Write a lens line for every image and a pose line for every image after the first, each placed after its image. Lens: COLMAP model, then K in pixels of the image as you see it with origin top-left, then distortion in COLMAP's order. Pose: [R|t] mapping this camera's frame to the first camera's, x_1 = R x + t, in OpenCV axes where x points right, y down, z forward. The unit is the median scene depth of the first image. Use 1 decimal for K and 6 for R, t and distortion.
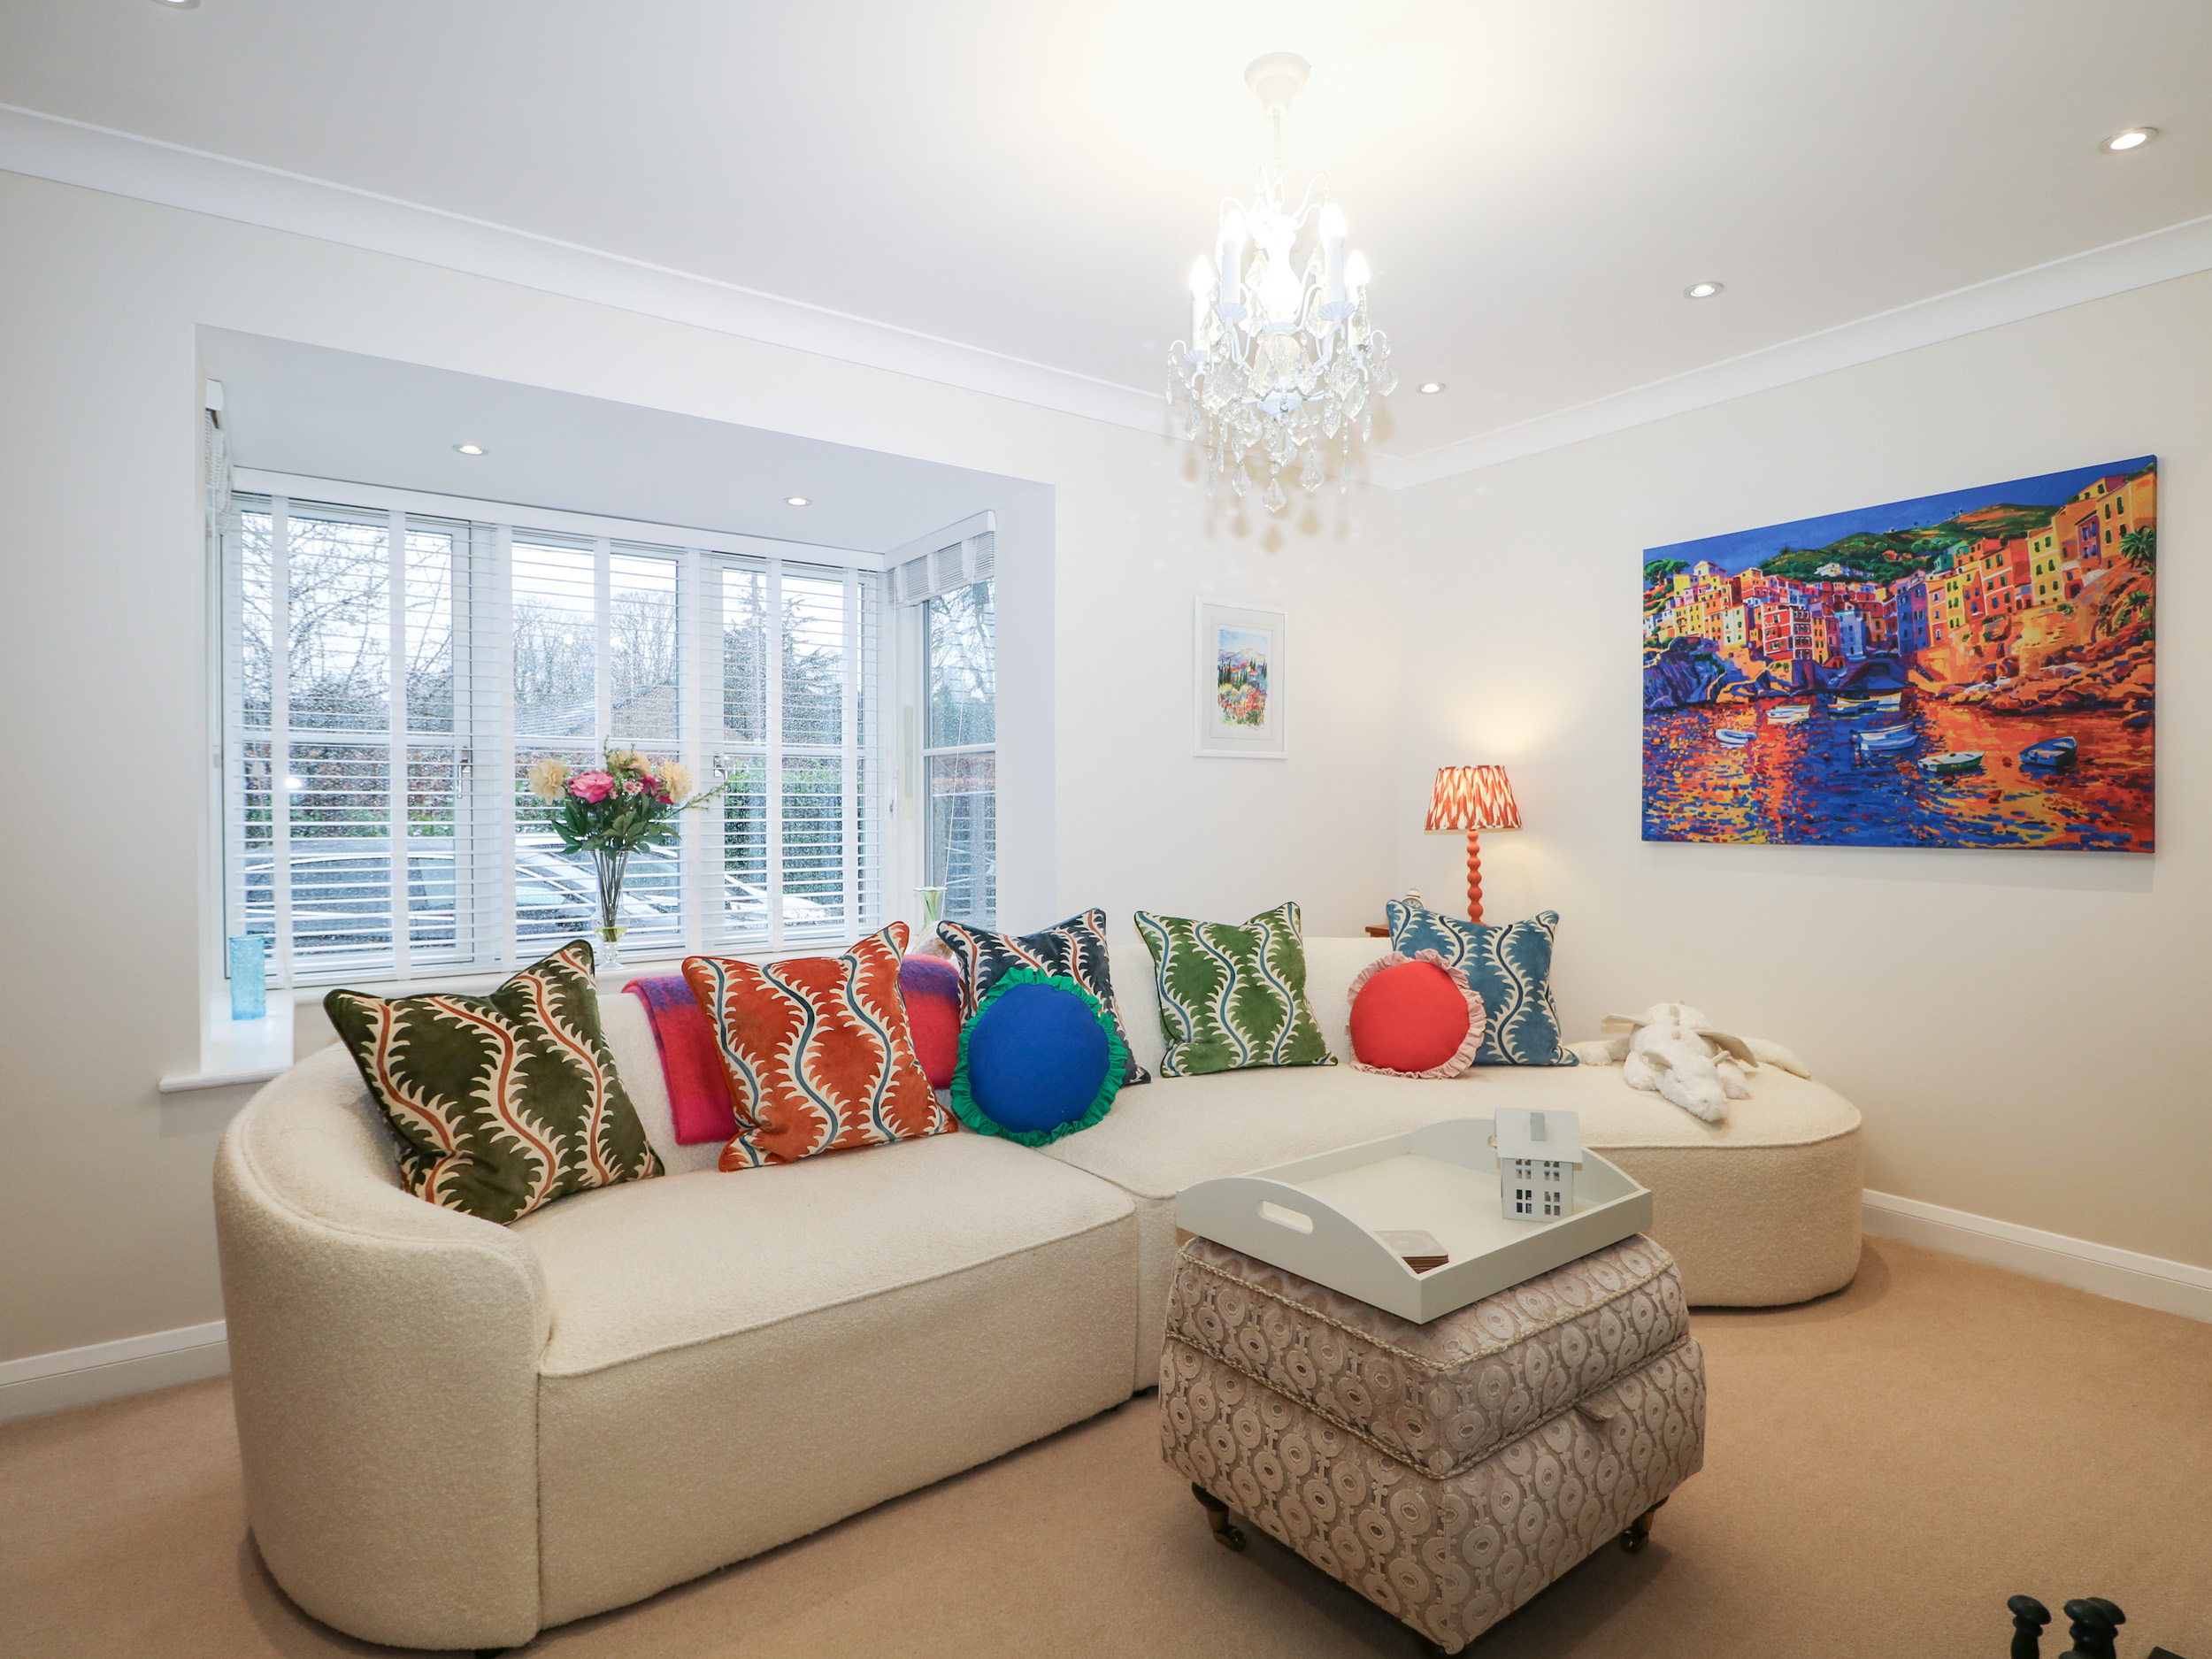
lens RADIAL K [[1165.6, 0, 1098.9], [0, 1165.6, 819.4], [0, 0, 1]] dist [-0.006852, -0.013673]
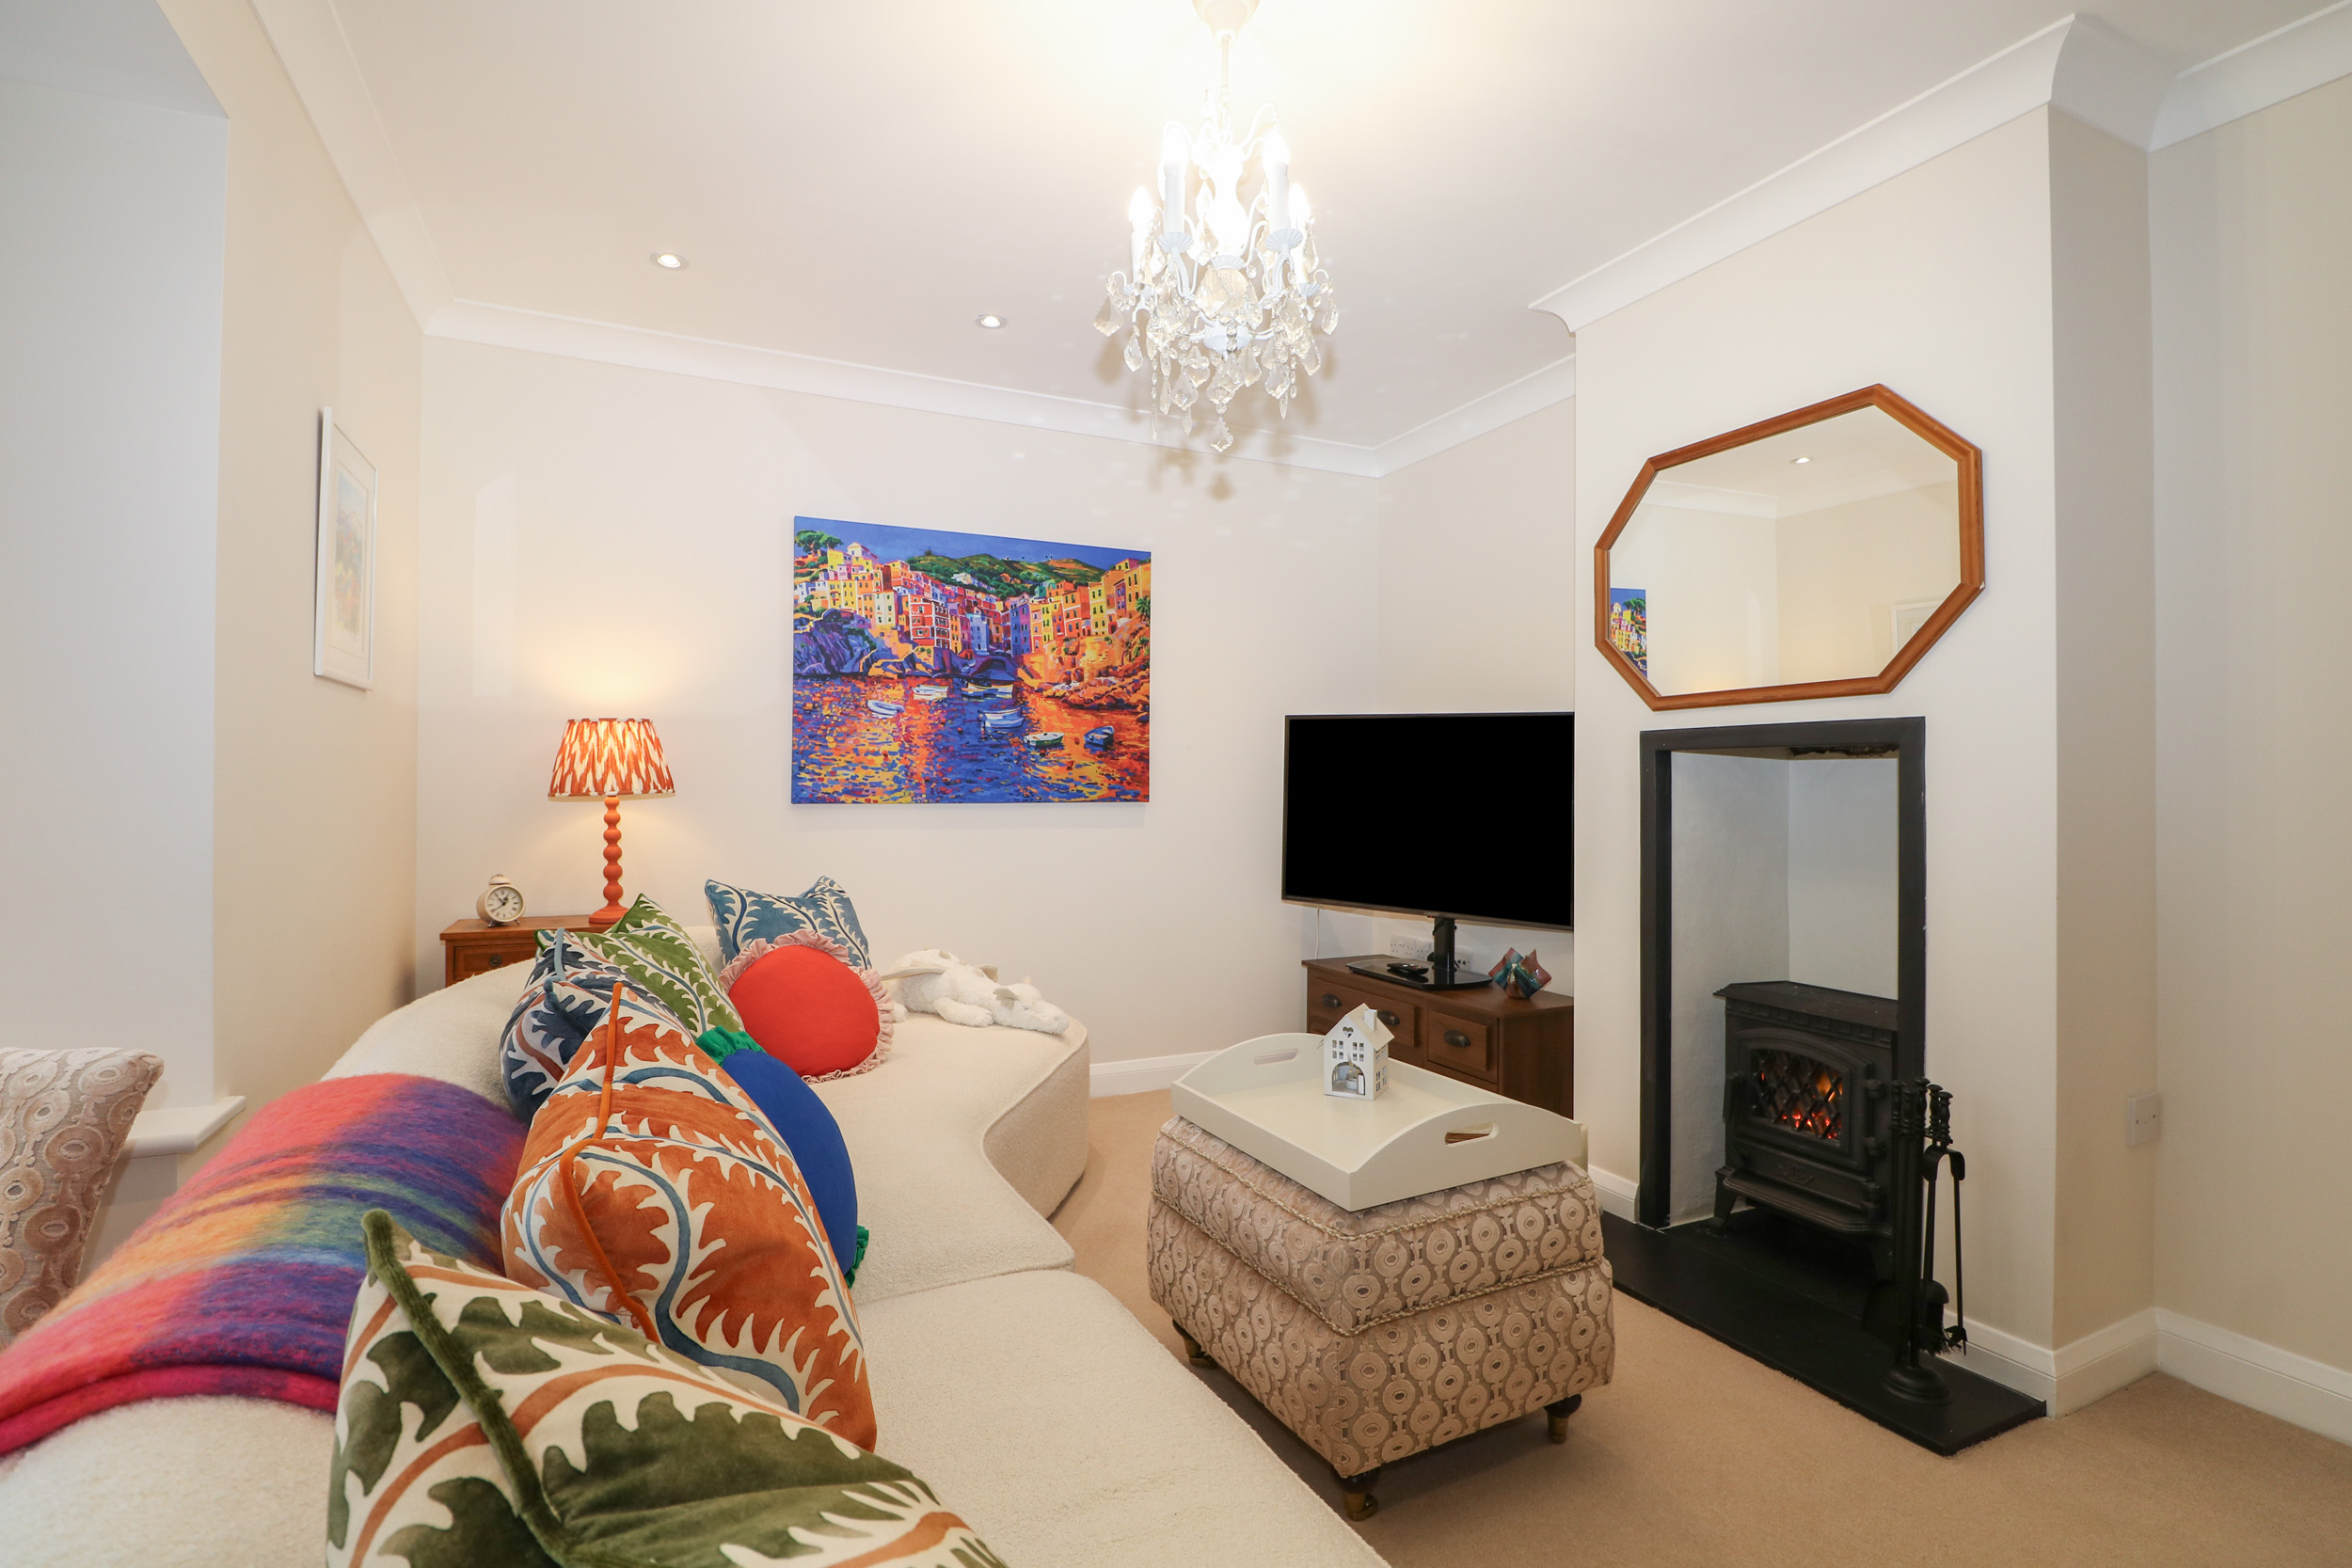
lens RADIAL K [[1082.4, 0, 1181.1], [0, 1082.4, 787.3], [0, 0, 1]] dist [-0.019984, -0.001957]
pose [[0.162594, -0.002850, 0.986689, -0.457915], [0.006164, 0.999979, 0.001873, 0.005113], [-0.986674, 0.005777, 0.162608, 0.586871]]
